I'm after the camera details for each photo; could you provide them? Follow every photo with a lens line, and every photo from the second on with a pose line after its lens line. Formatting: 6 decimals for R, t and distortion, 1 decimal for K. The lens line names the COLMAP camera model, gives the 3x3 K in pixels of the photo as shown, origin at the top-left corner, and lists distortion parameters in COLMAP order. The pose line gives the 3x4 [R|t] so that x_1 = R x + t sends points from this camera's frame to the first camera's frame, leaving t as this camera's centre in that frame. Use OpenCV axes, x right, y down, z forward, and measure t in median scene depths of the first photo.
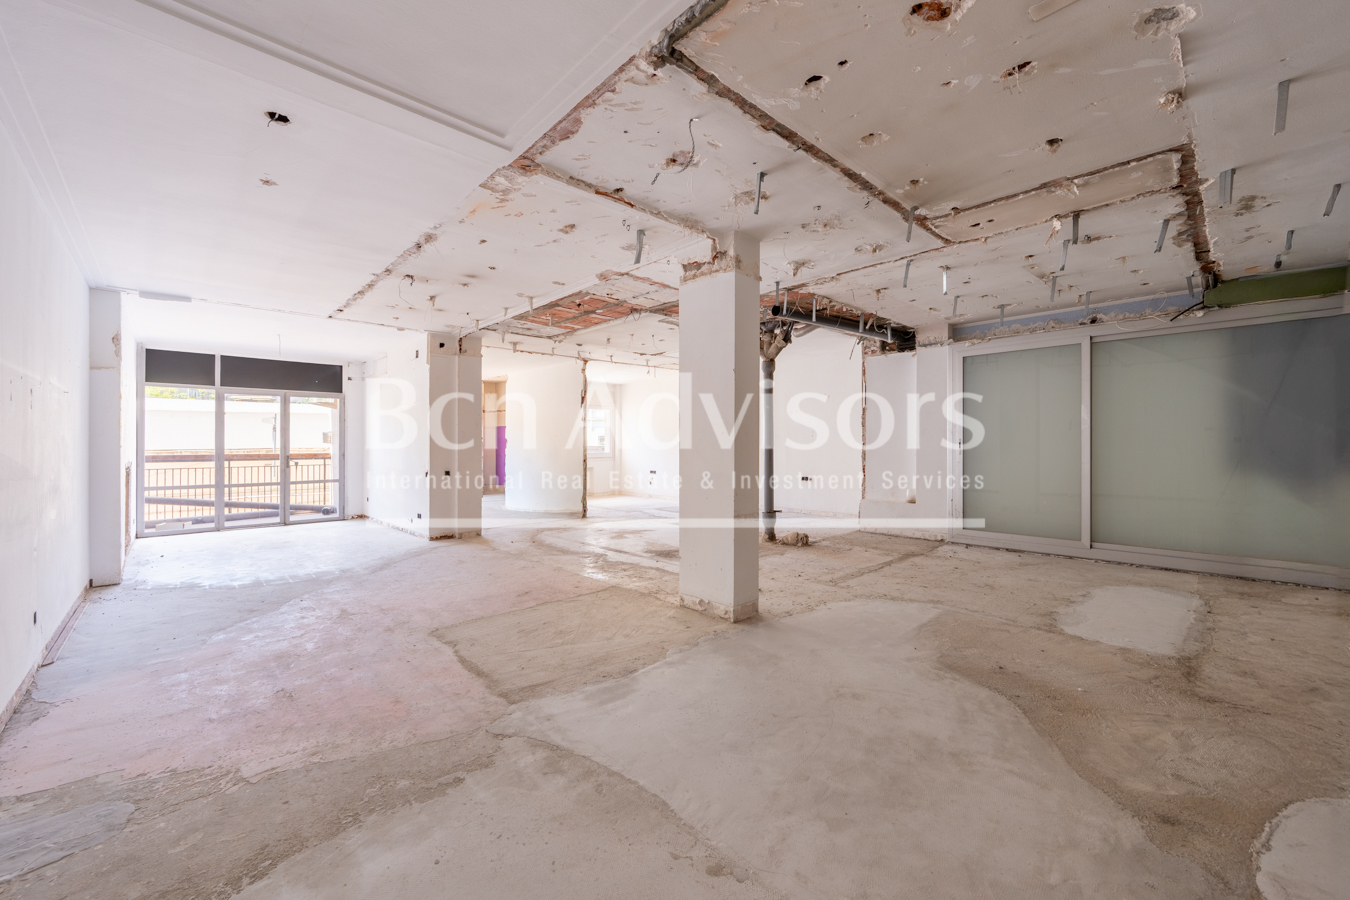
lens RADIAL K [[529.1, 0, 662.0], [0, 529.1, 433.8], [0, 0, 1]] dist [-0.000933, -0.000118]
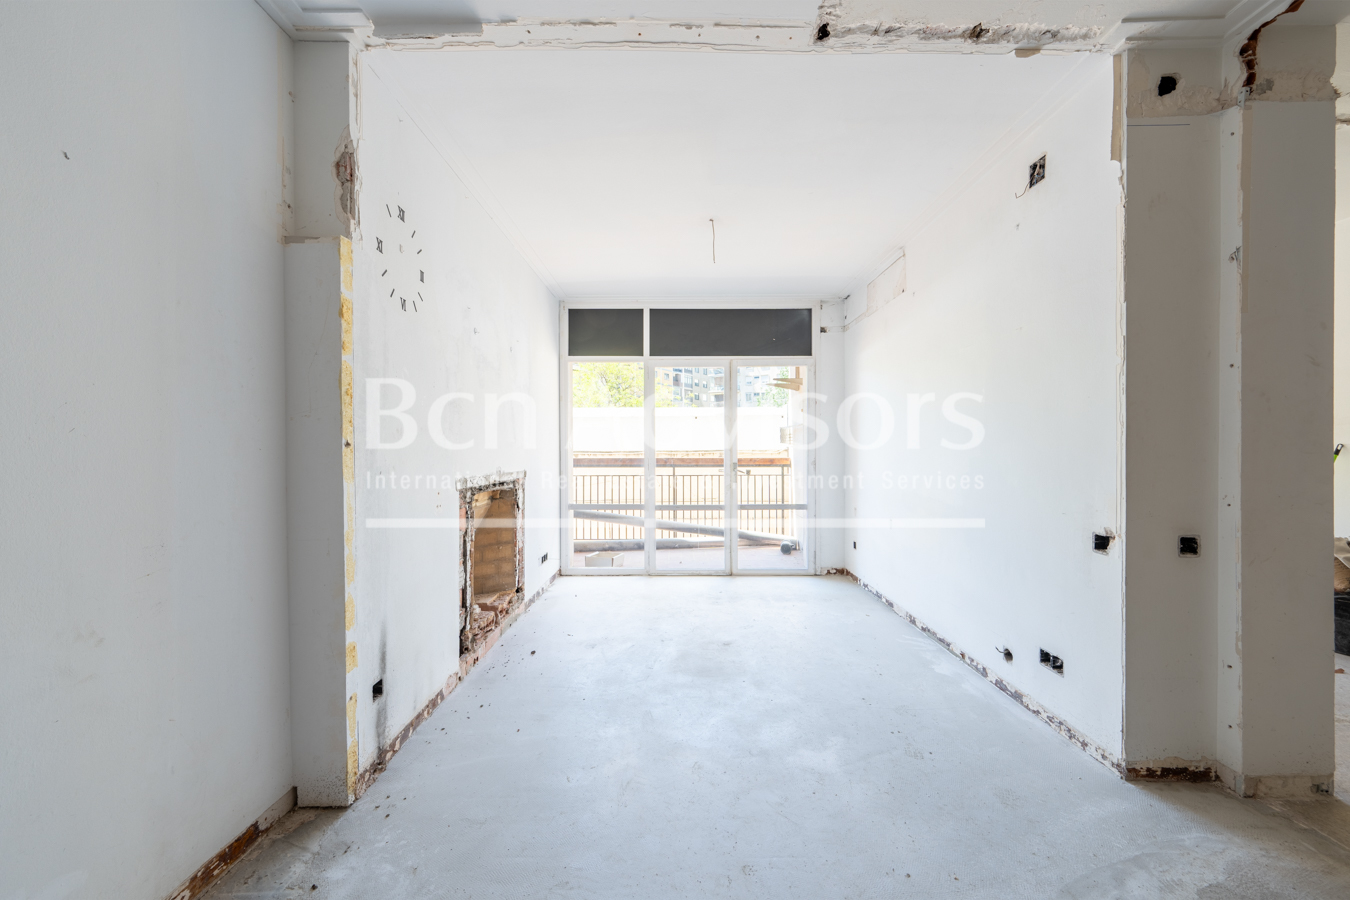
lens RADIAL K [[529.4, 0, 678.8], [0, 529.4, 451.1], [0, 0, 1]] dist [0.000254, 0.000692]
pose [[0.735892, 0.006831, -0.677065, -0.509644], [0.011857, 0.999666, 0.022973, 0.019221], [0.676996, -0.024933, 0.735565, 0.757166]]
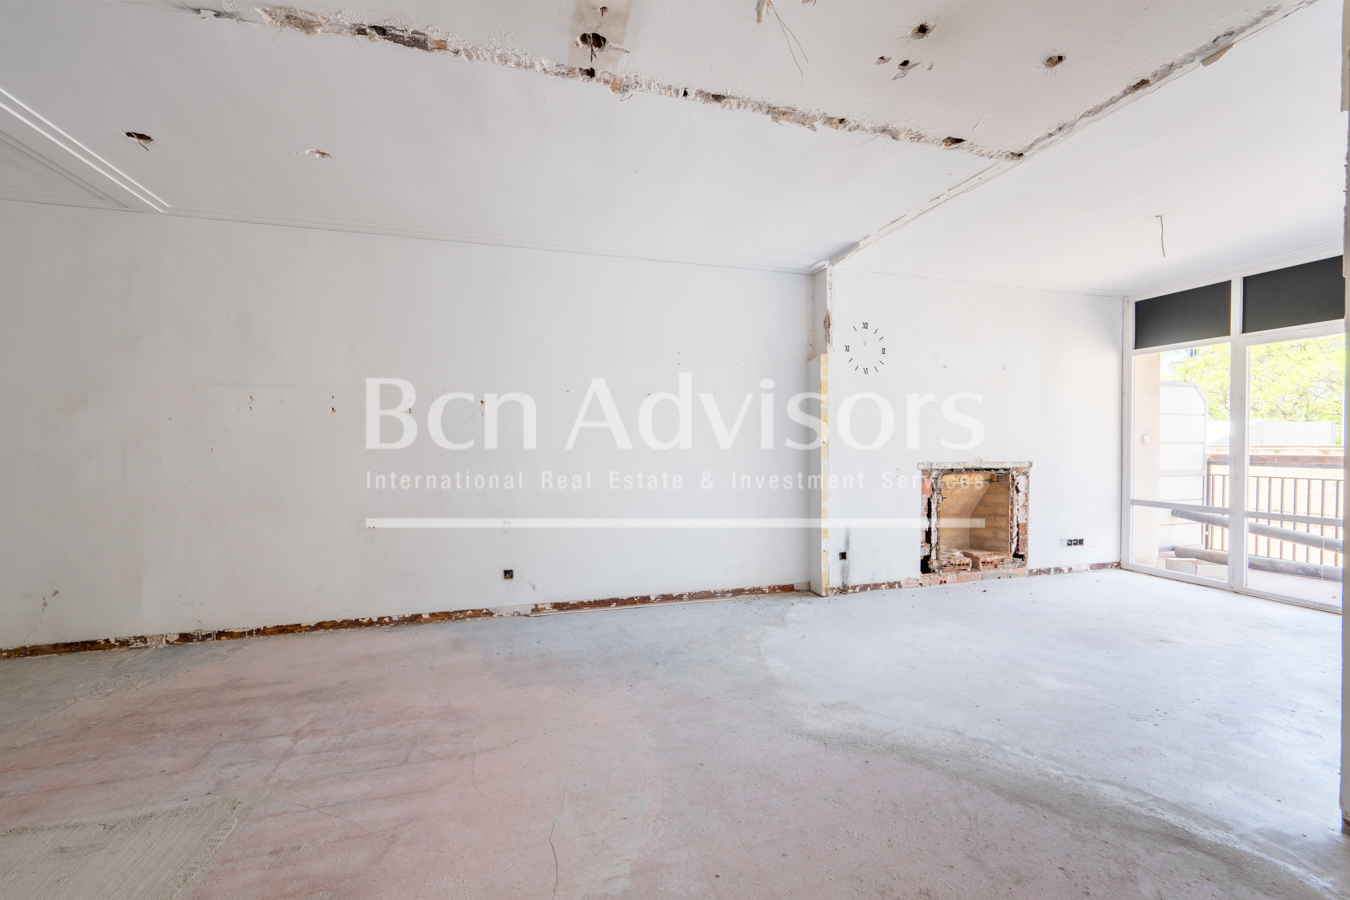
lens RADIAL K [[528.7, 0, 671.3], [0, 528.7, 451.0], [0, 0, 1]] dist [0.000077, 0.000433]
pose [[-0.444155, 0.019483, -0.895738, -0.100070], [0.023222, 0.999678, 0.010229, 0.019503], [0.895649, -0.016258, -0.444464, 1.000461]]
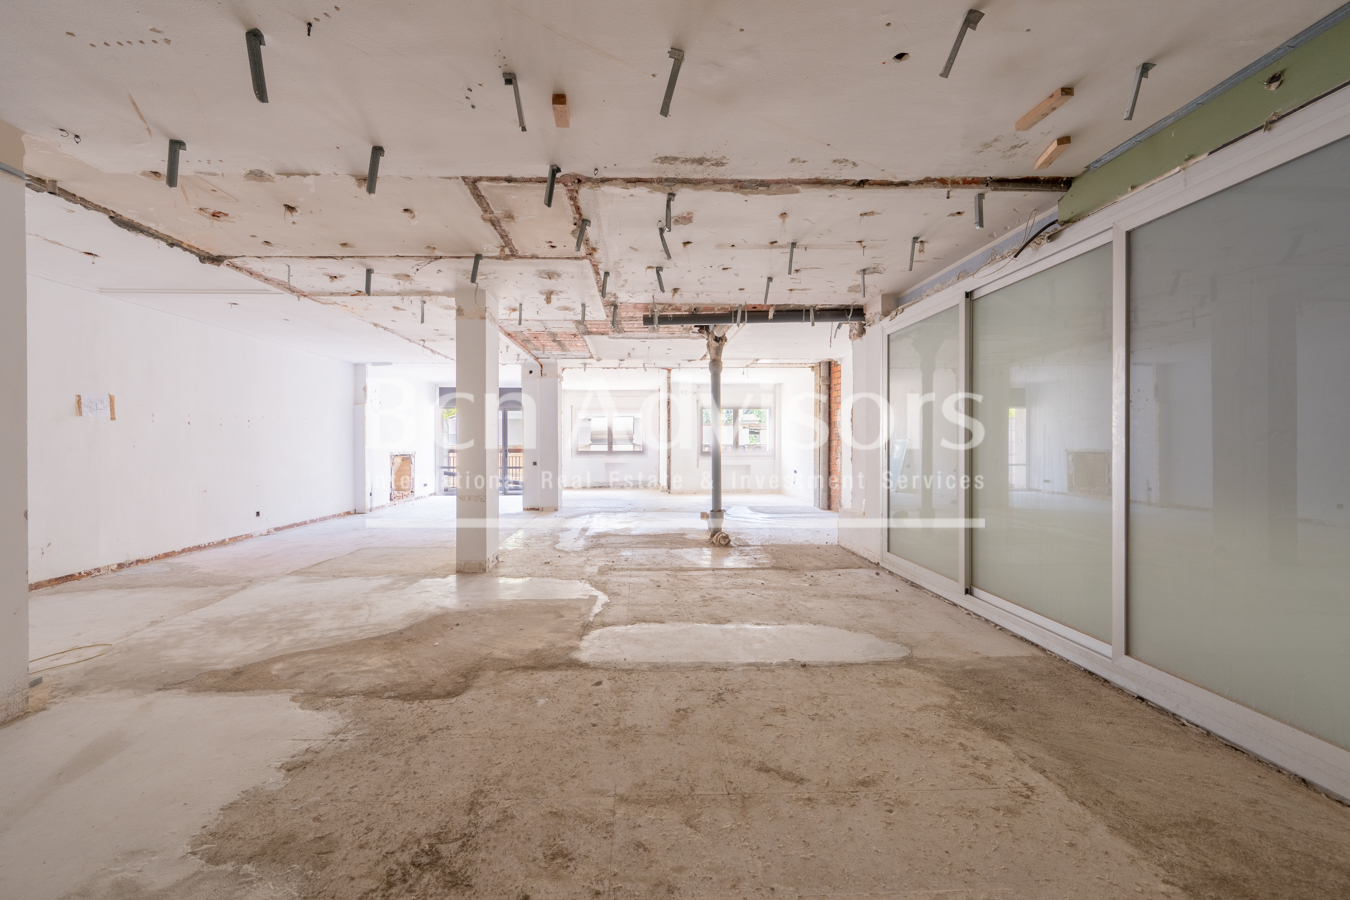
lens RADIAL K [[525.1, 0, 647.4], [0, 525.1, 444.7], [0, 0, 1]] dist [-0.000012, 0.000059]
pose [[0.754942, 0.007169, -0.655752, 0.895902], [0.009059, 0.999731, 0.021358, -0.002873], [0.655729, -0.022065, 0.754674, 0.183364]]
